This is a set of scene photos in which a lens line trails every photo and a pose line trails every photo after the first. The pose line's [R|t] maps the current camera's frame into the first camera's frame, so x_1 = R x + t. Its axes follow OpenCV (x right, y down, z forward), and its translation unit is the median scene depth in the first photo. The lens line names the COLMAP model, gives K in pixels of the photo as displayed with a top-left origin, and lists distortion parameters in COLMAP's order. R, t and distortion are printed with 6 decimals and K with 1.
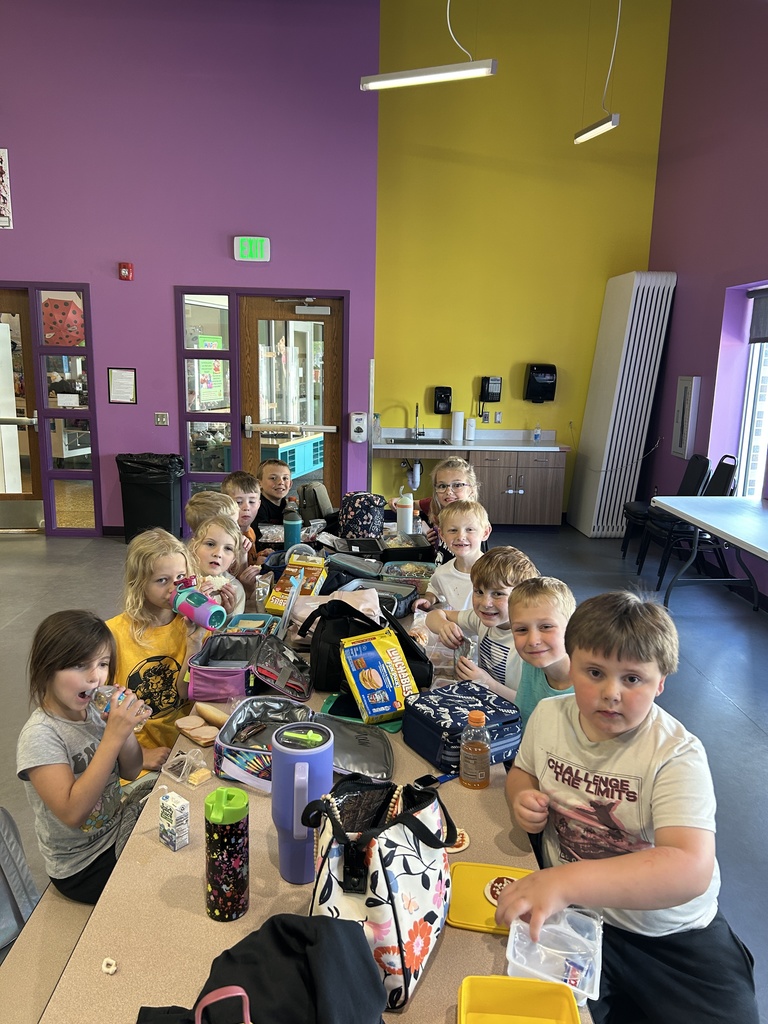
lens RADIAL K [[765.2, 0, 384.1], [0, 765.2, 515.0], [0, 0, 1]] dist [0.006492, 0.000714]
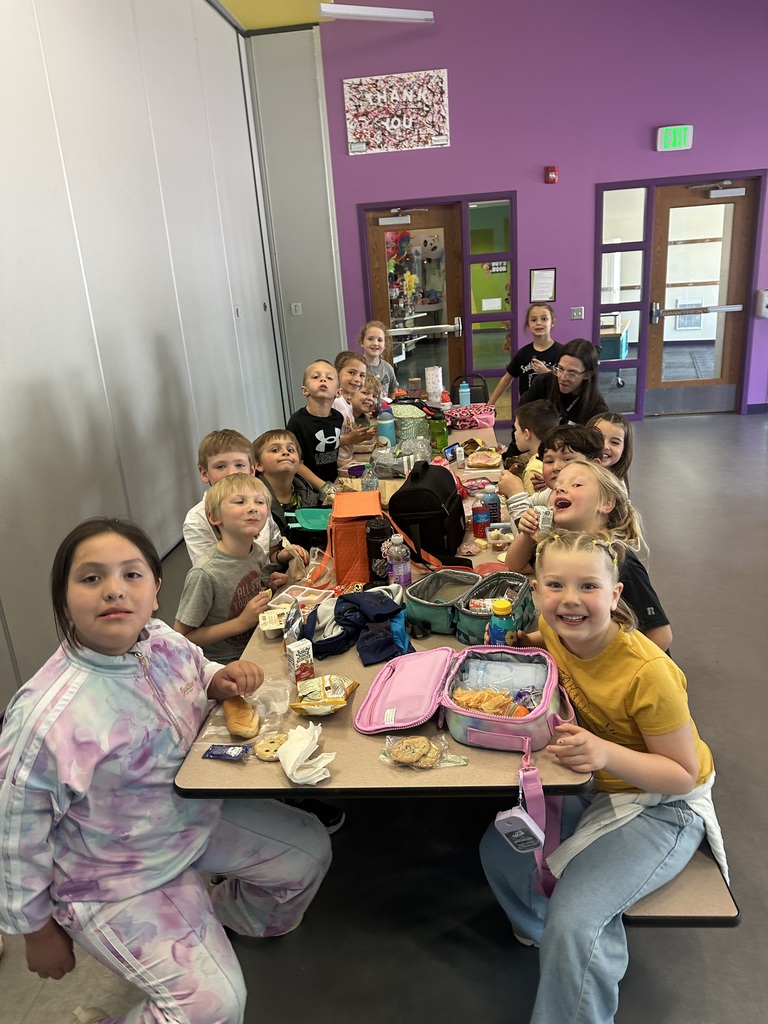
lens RADIAL K [[729.3, 0, 383.0], [0, 729.3, 509.8], [0, 0, 1]] dist [-0.004867, -0.000411]
pose [[0.990953, -0.065537, -0.117122, -0.468734], [0.079024, 0.990277, 0.114486, 0.010731], [0.108480, -0.122706, 0.986497, -0.086474]]
